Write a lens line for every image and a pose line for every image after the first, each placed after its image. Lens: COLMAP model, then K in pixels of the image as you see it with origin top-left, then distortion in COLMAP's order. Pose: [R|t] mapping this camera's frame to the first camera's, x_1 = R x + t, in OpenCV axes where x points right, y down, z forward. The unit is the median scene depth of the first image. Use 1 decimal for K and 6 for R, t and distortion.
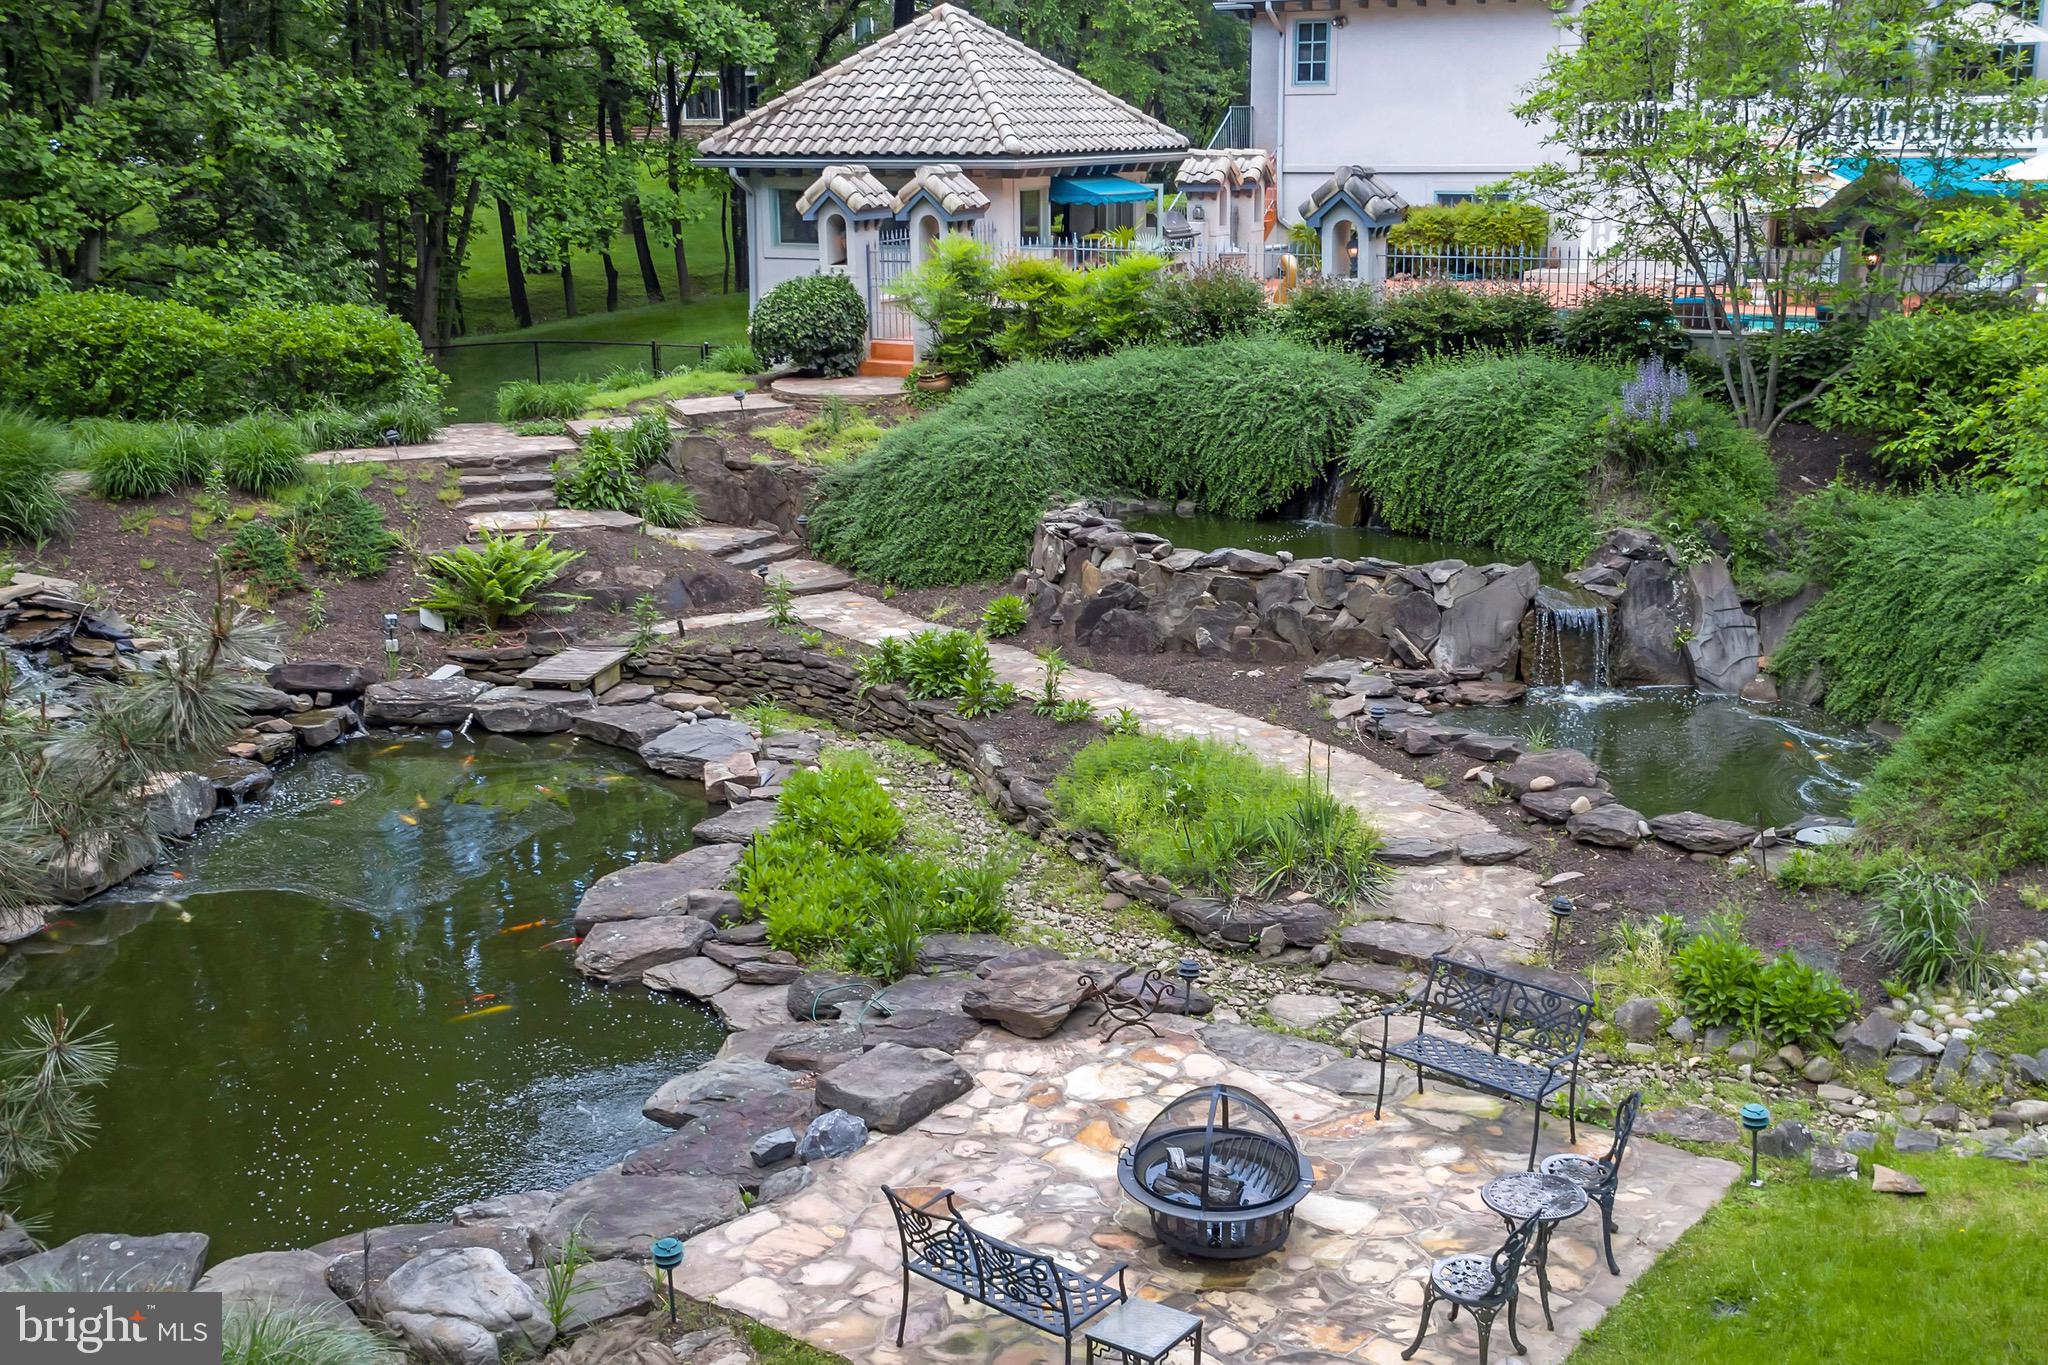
lens RADIAL K [[2180.5, 0, 1026.5], [0, 2180.5, 680.4], [0, 0, 1]] dist [0.021195, 0.000000]
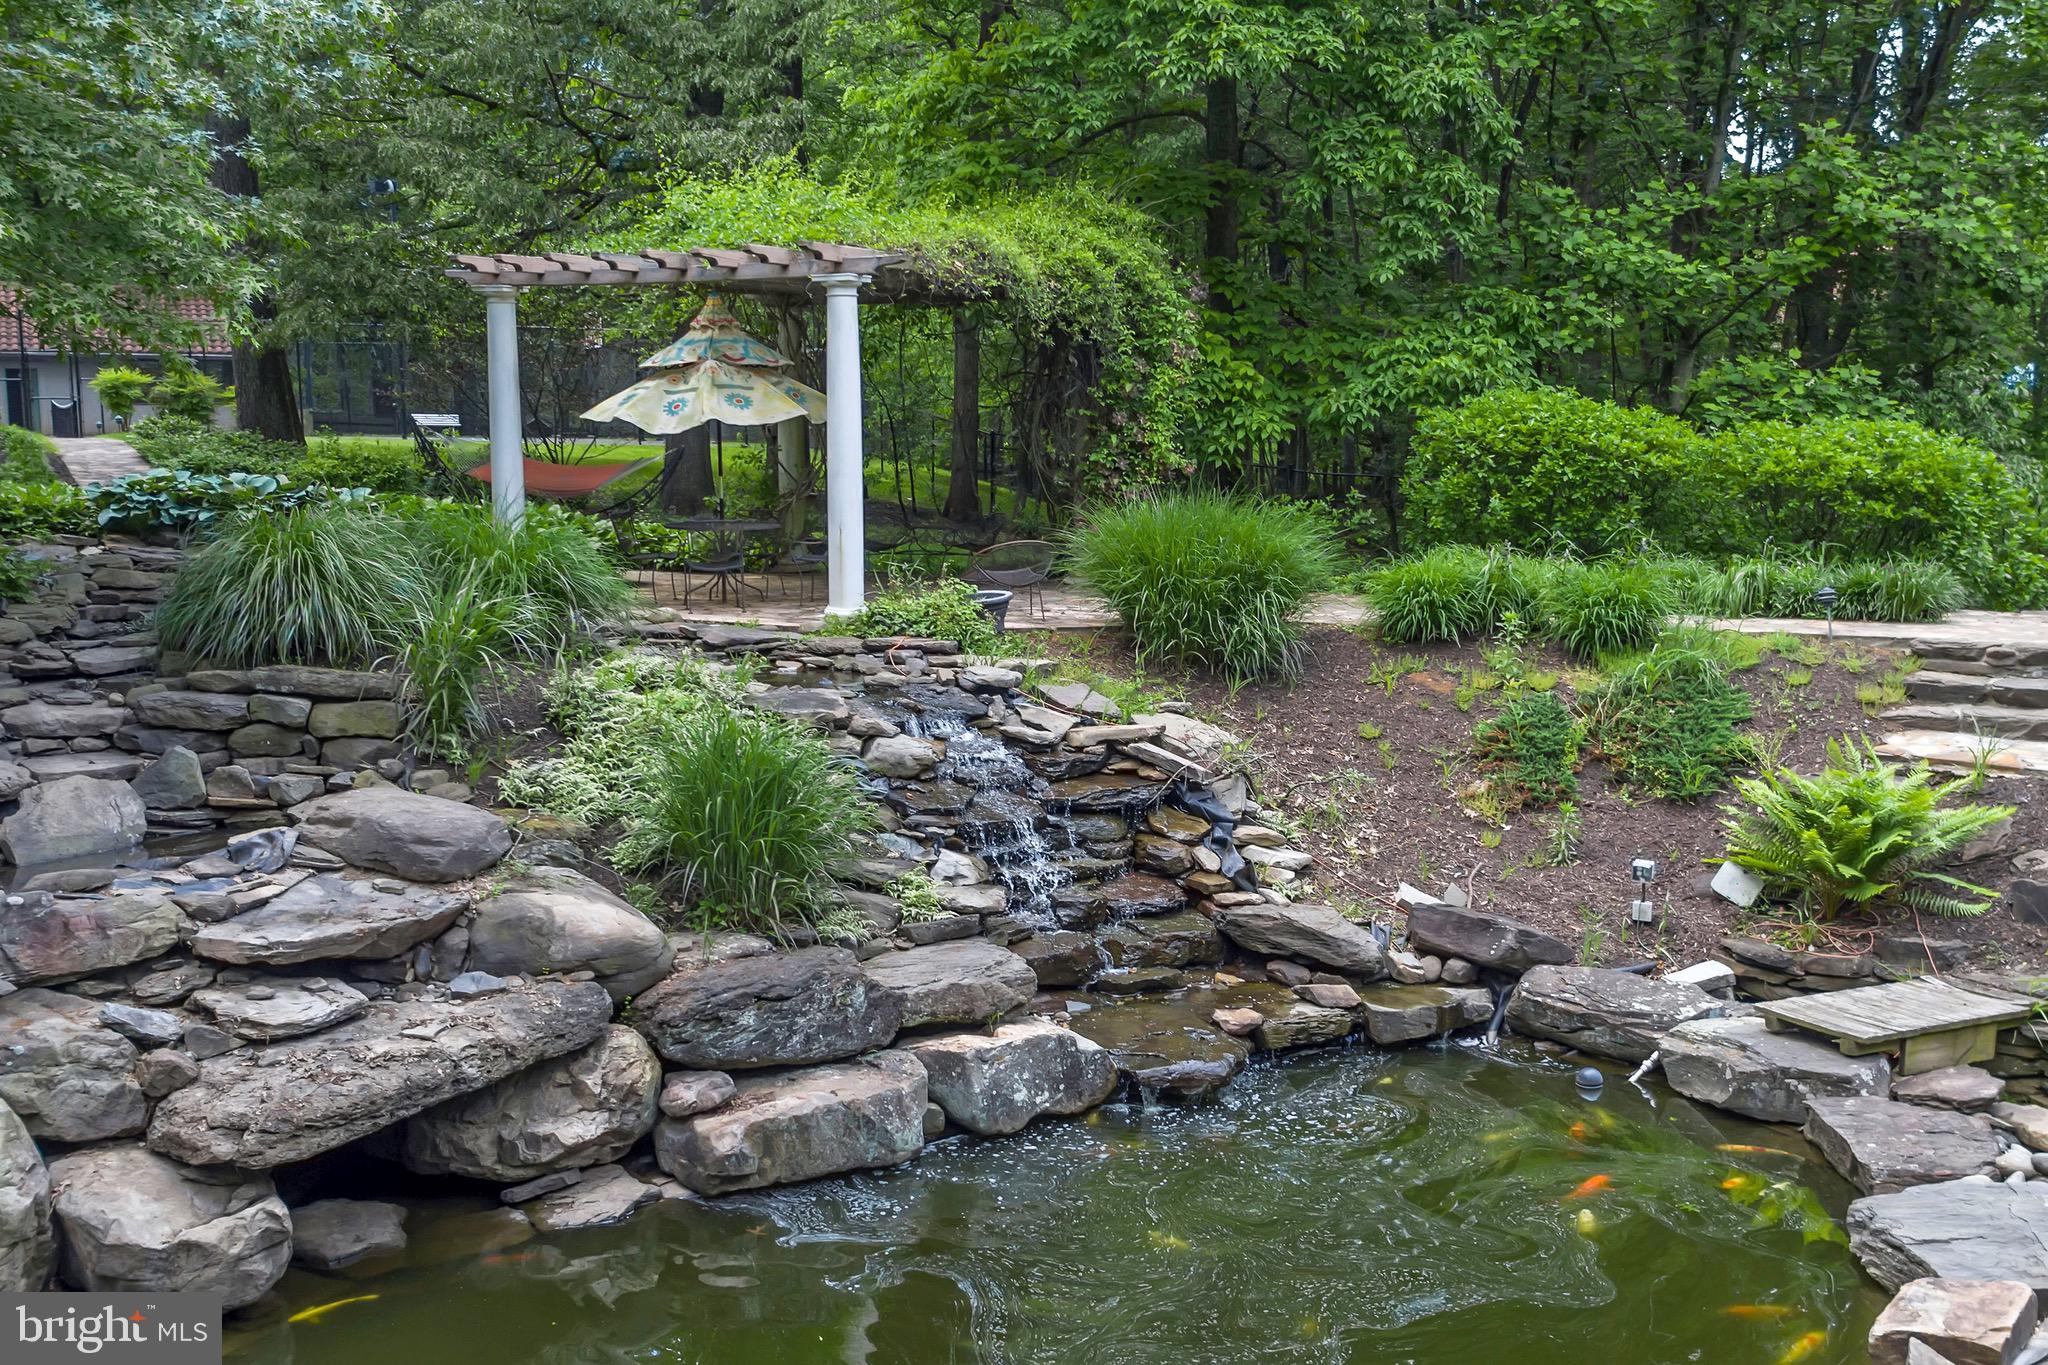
lens RADIAL K [[2180.5, 0, 1025.1], [0, 2180.5, 690.4], [0, 0, 1]] dist [0.021195, 0.000000]
pose [[0.634374, 0.106080, -0.765713, 0.054367], [-0.192542, 0.981005, -0.023611, -0.027946], [0.748664, 0.162410, 0.642748, 0.461631]]
